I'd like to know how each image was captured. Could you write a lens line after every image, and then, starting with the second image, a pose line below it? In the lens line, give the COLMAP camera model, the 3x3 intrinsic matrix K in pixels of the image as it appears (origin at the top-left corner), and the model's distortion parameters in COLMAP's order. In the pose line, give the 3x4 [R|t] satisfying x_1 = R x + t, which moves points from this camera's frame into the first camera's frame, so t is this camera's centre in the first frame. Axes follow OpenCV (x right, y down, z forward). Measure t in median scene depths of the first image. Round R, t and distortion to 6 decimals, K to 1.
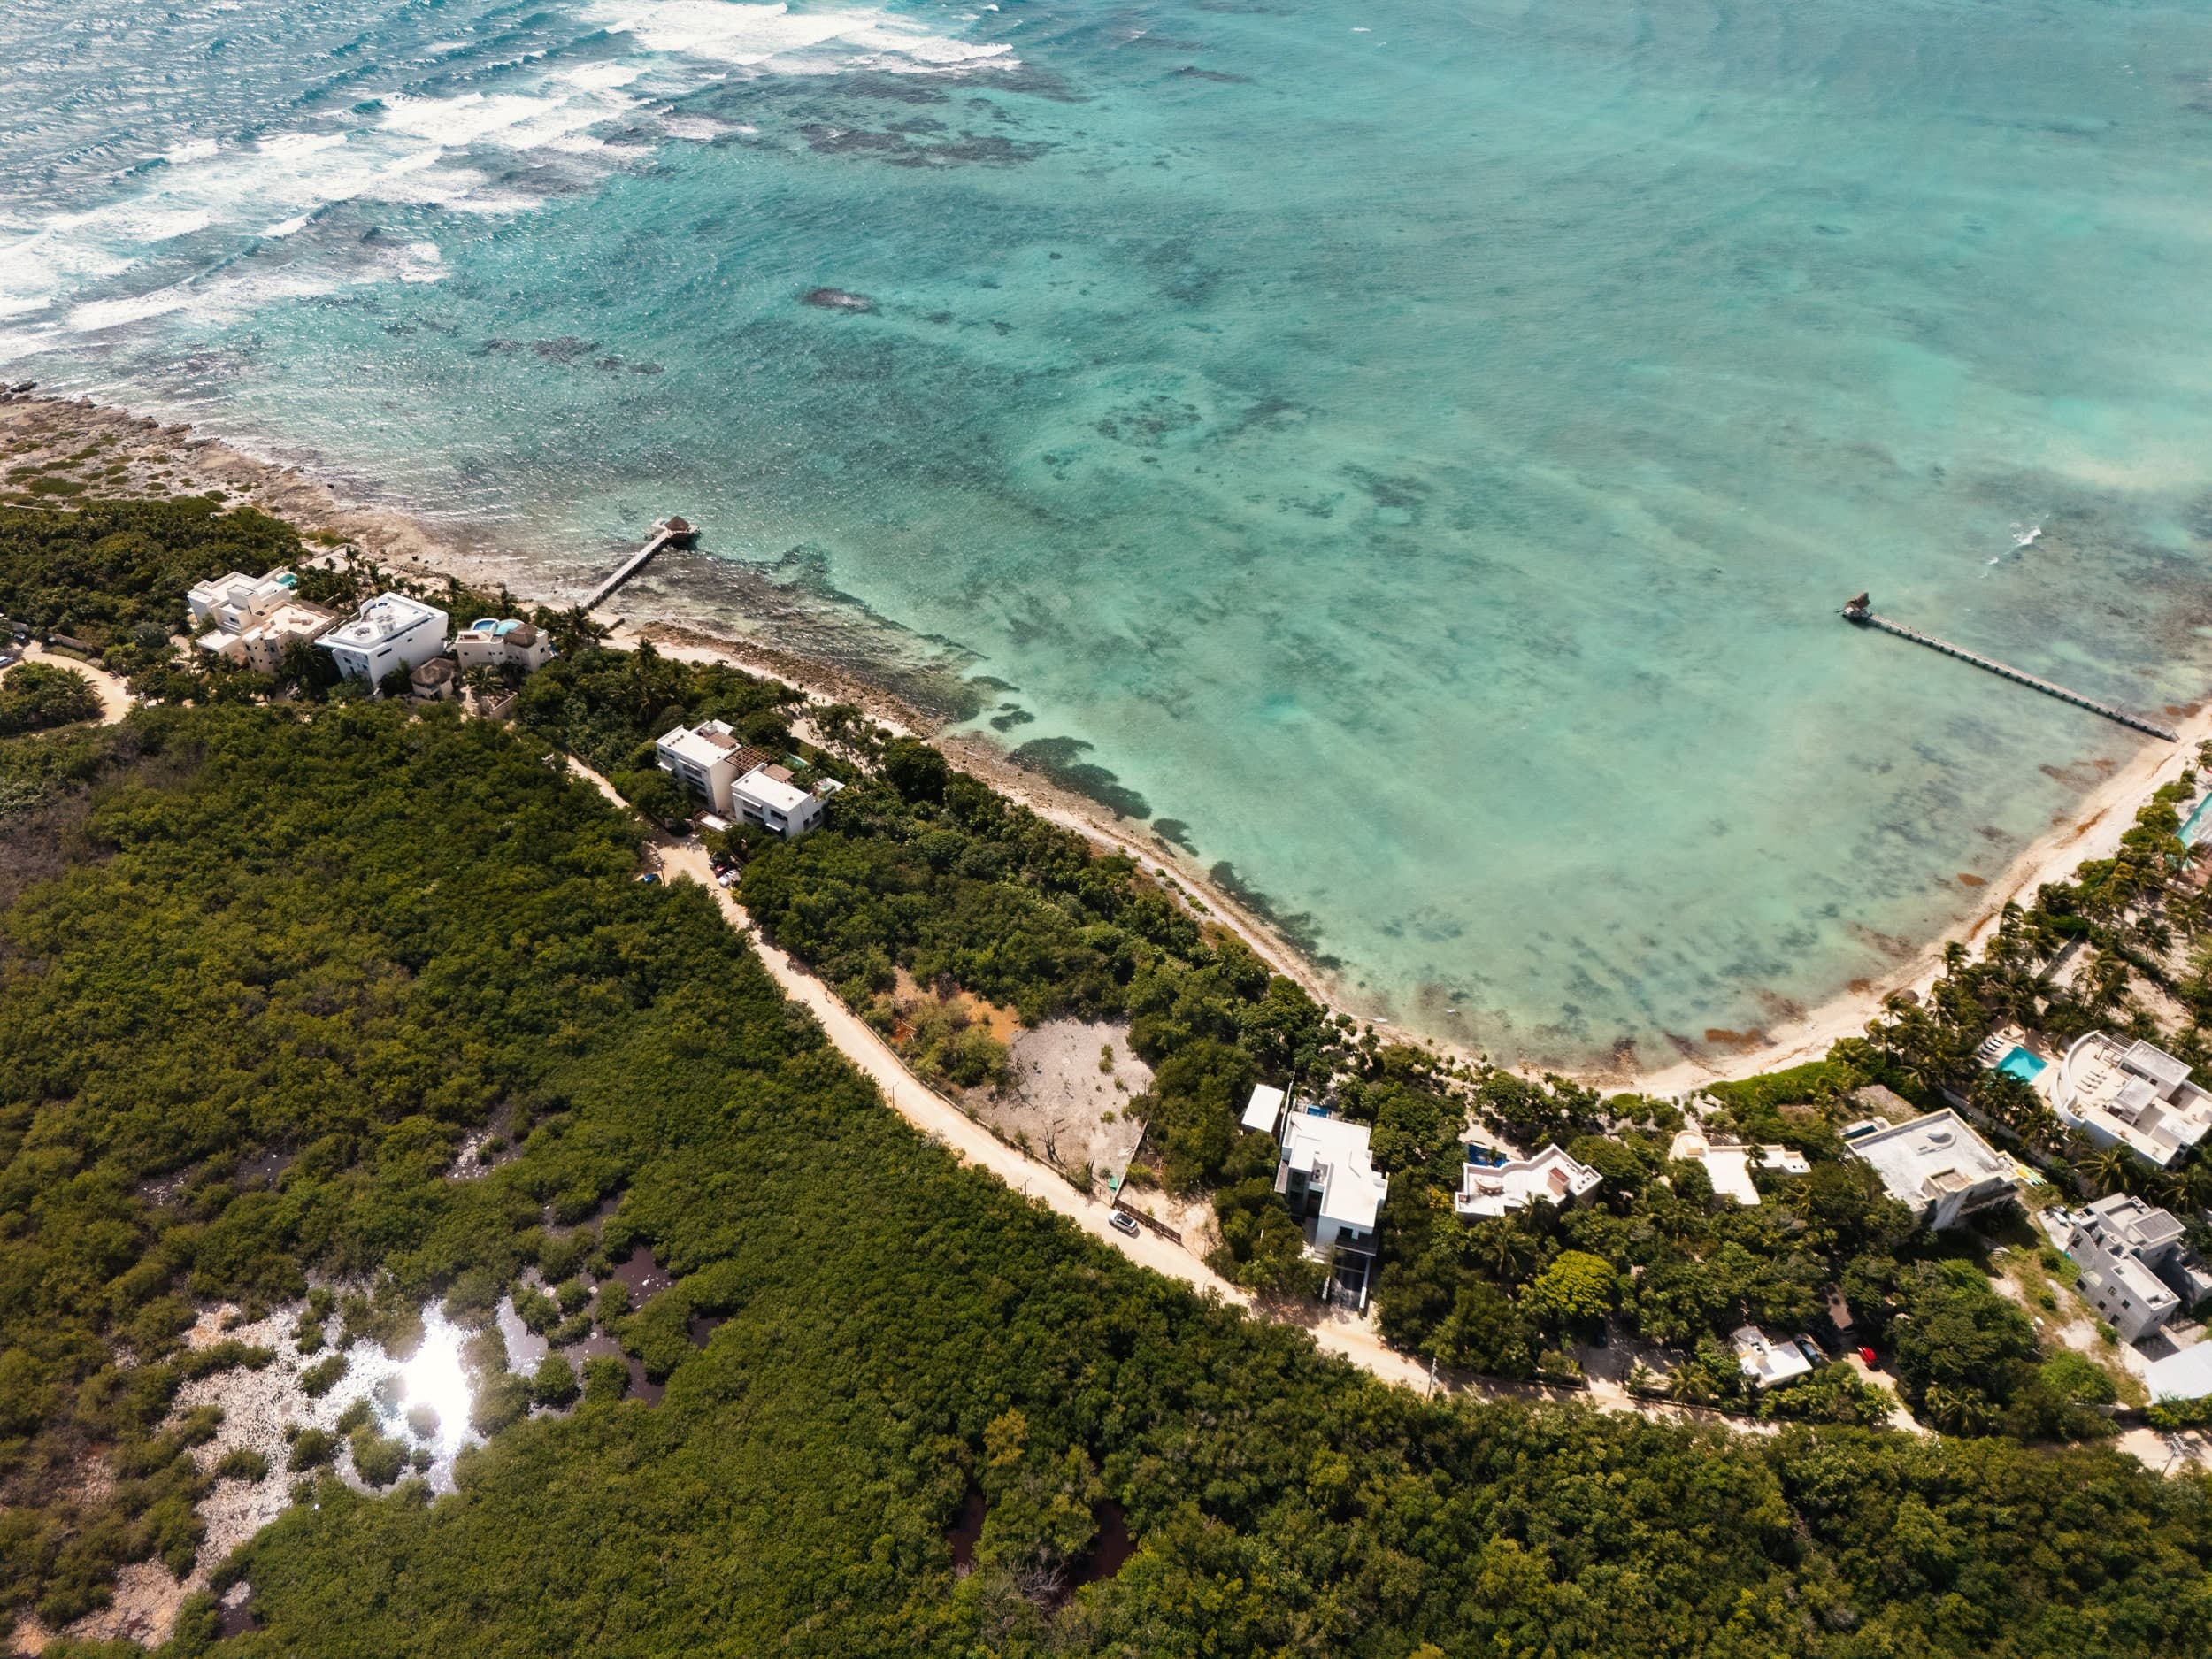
lens RADIAL K [[1632.9, 0, 1105.1], [0, 1632.9, 824.9], [0, 0, 1]] dist [0.075974, -0.078032]
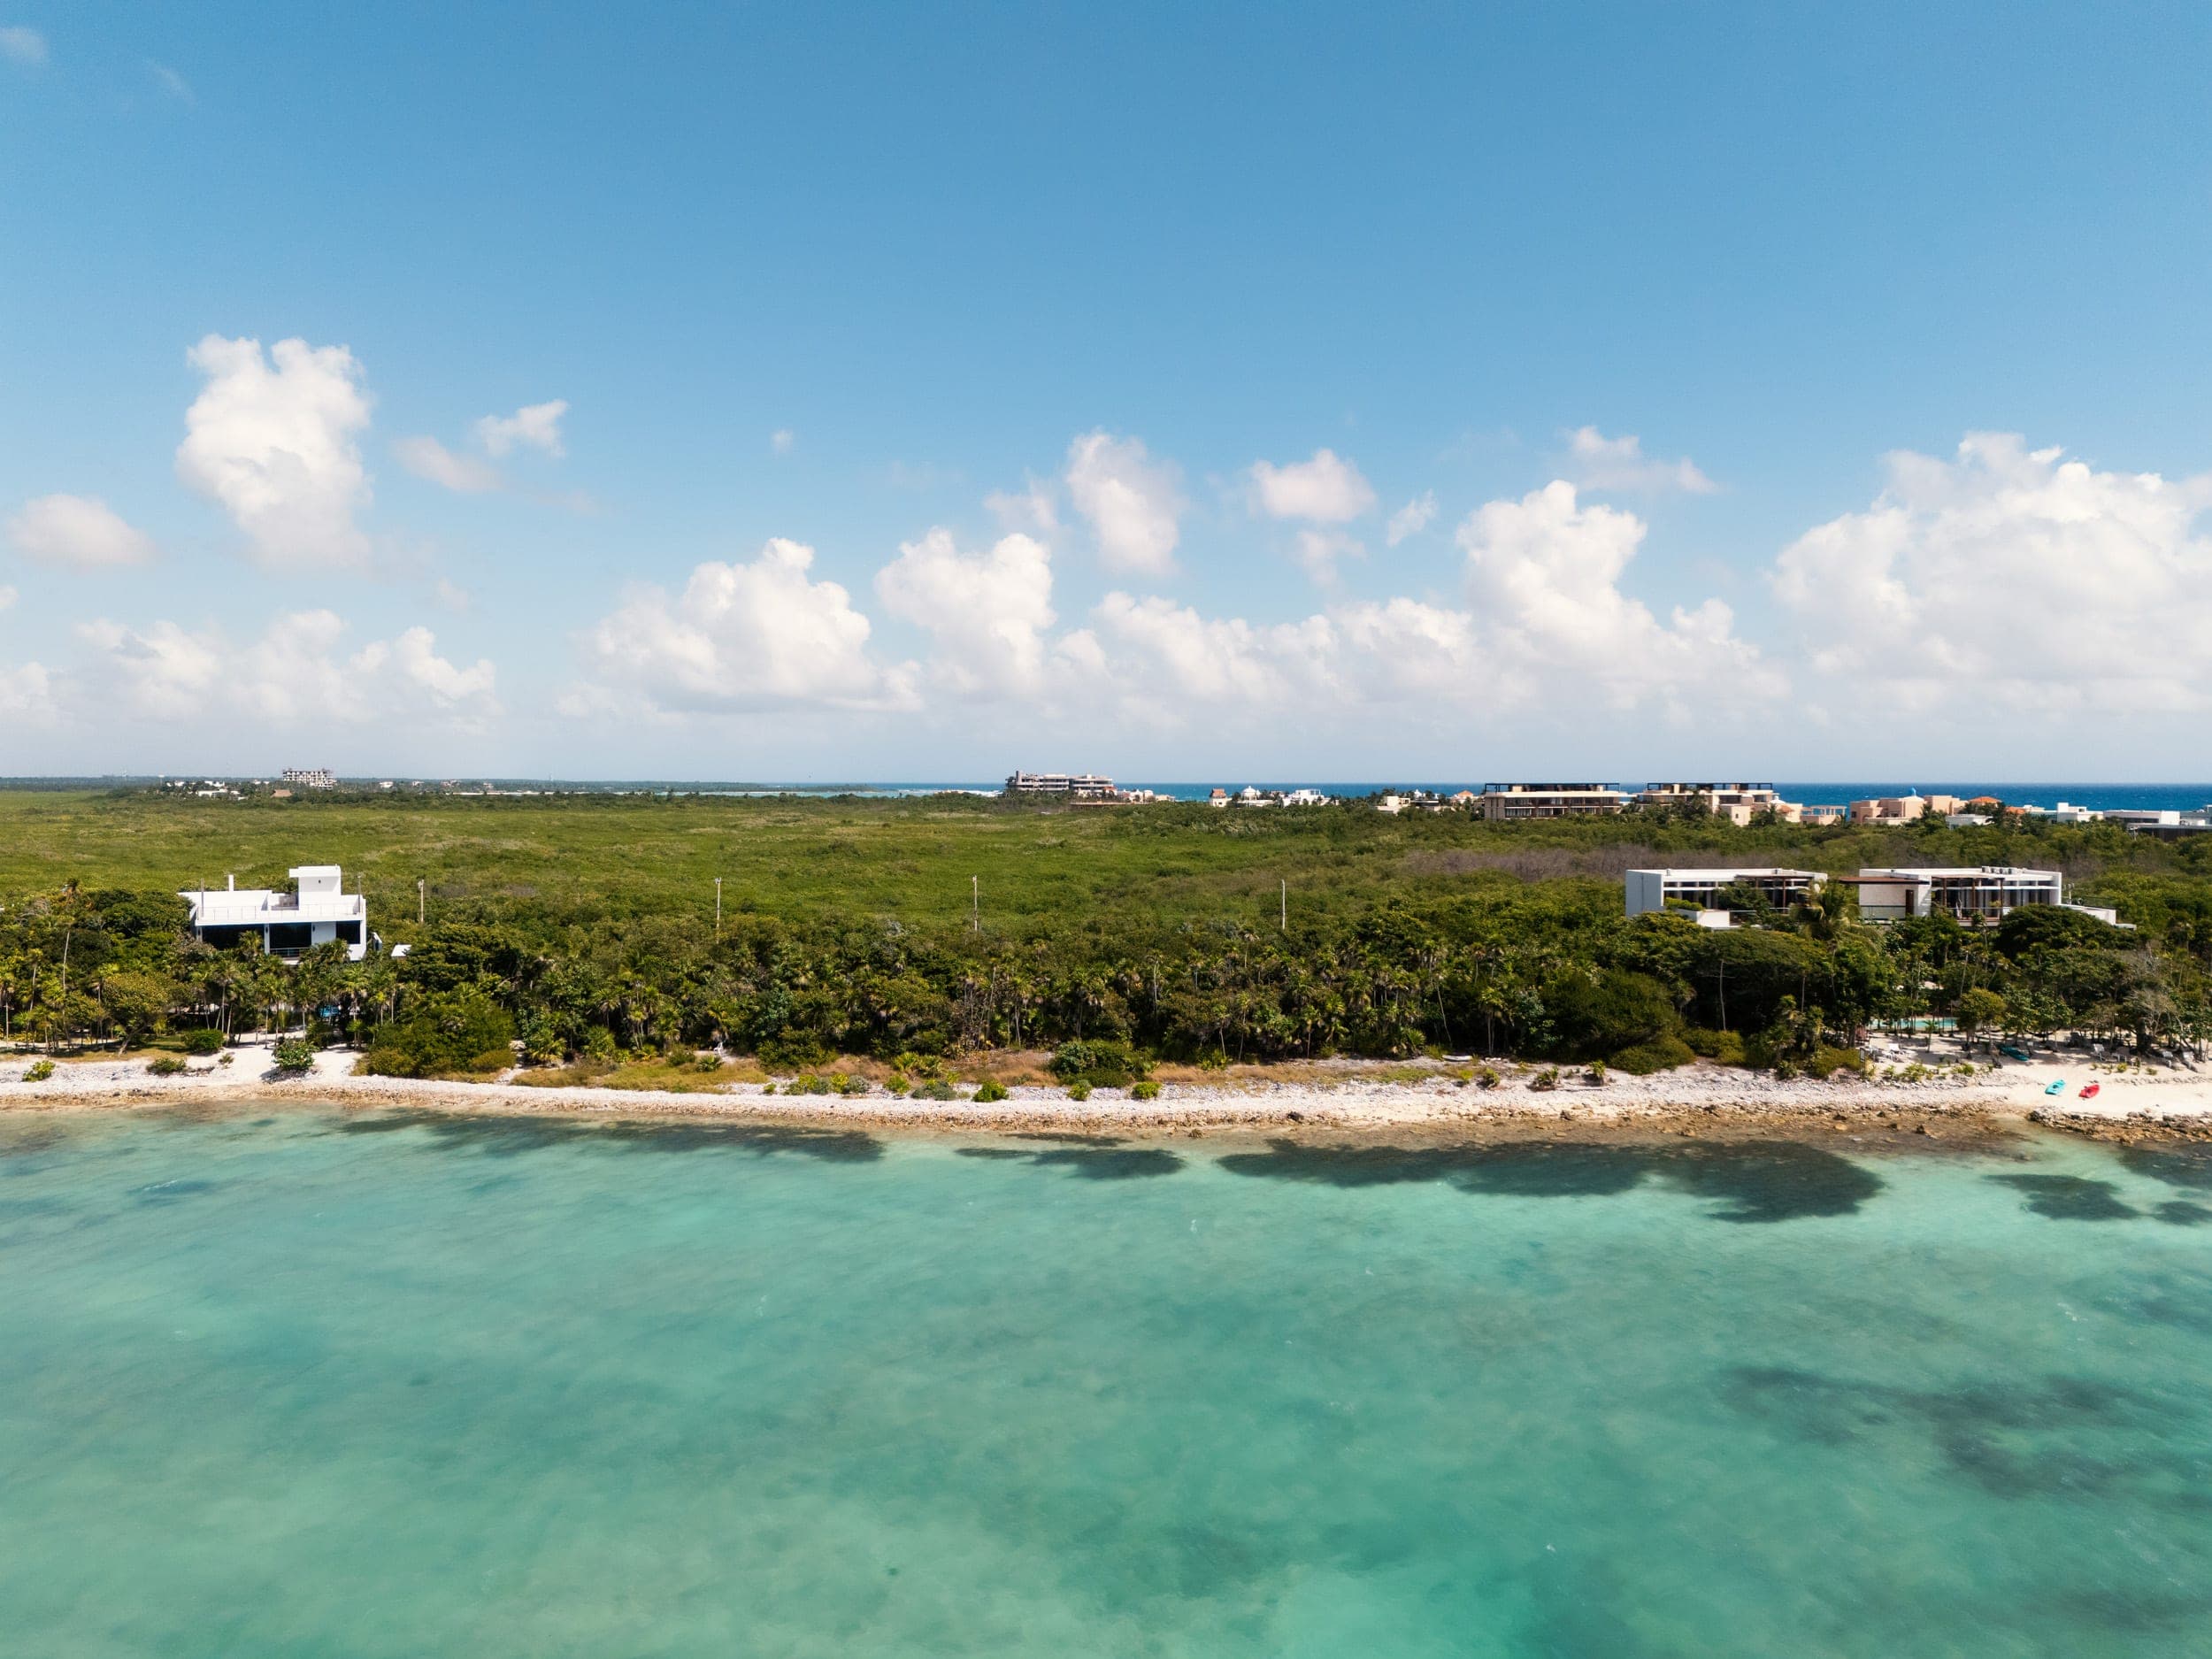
lens RADIAL K [[1632.9, 0, 1073.9], [0, 1632.9, 710.4], [0, 0, 1]] dist [0.075974, -0.078032]
pose [[-0.761296, -0.049280, -0.646529, 0.241922], [-0.423089, 0.793344, 0.437723, -0.186525], [0.491348, 0.606776, -0.624819, 1.173786]]
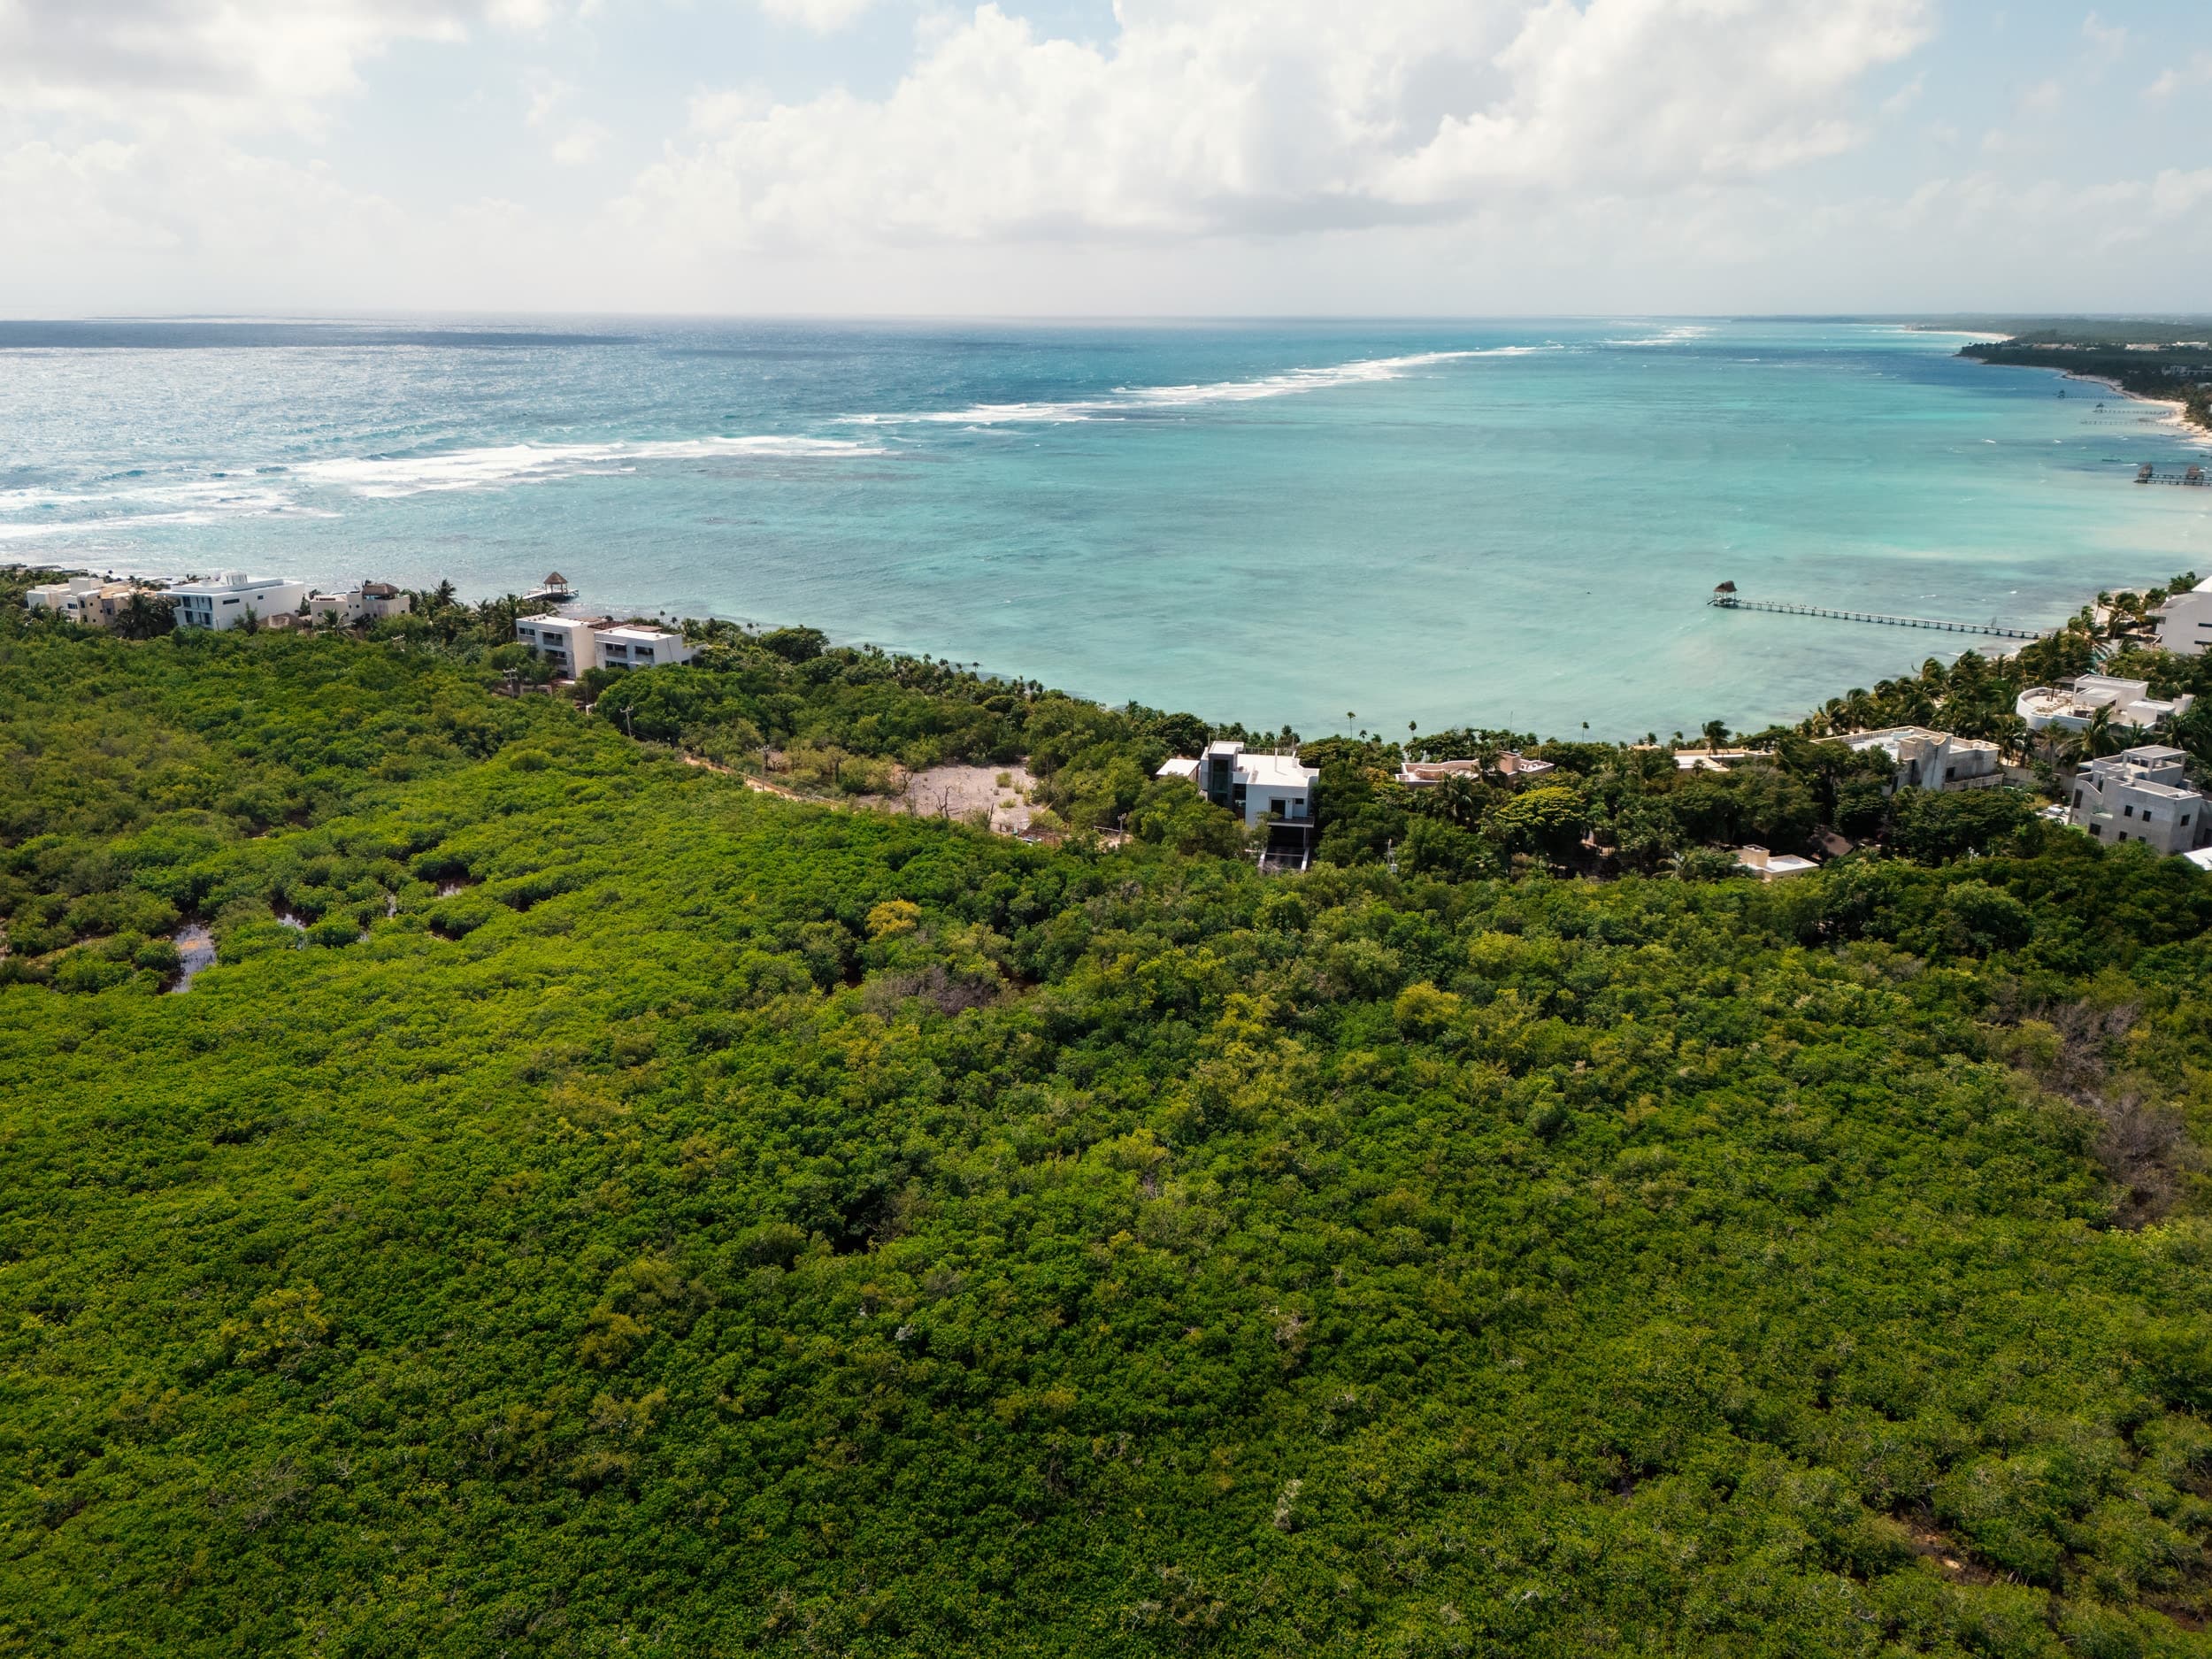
lens RADIAL K [[1632.9, 0, 1110.5], [0, 1632.9, 852.9], [0, 0, 1]] dist [0.075974, -0.078032]
pose [[0.996618, -0.044698, 0.068958, -0.004029], [0.066220, 0.933717, -0.351834, 0.444712], [-0.048661, 0.355210, 0.933519, 0.150009]]
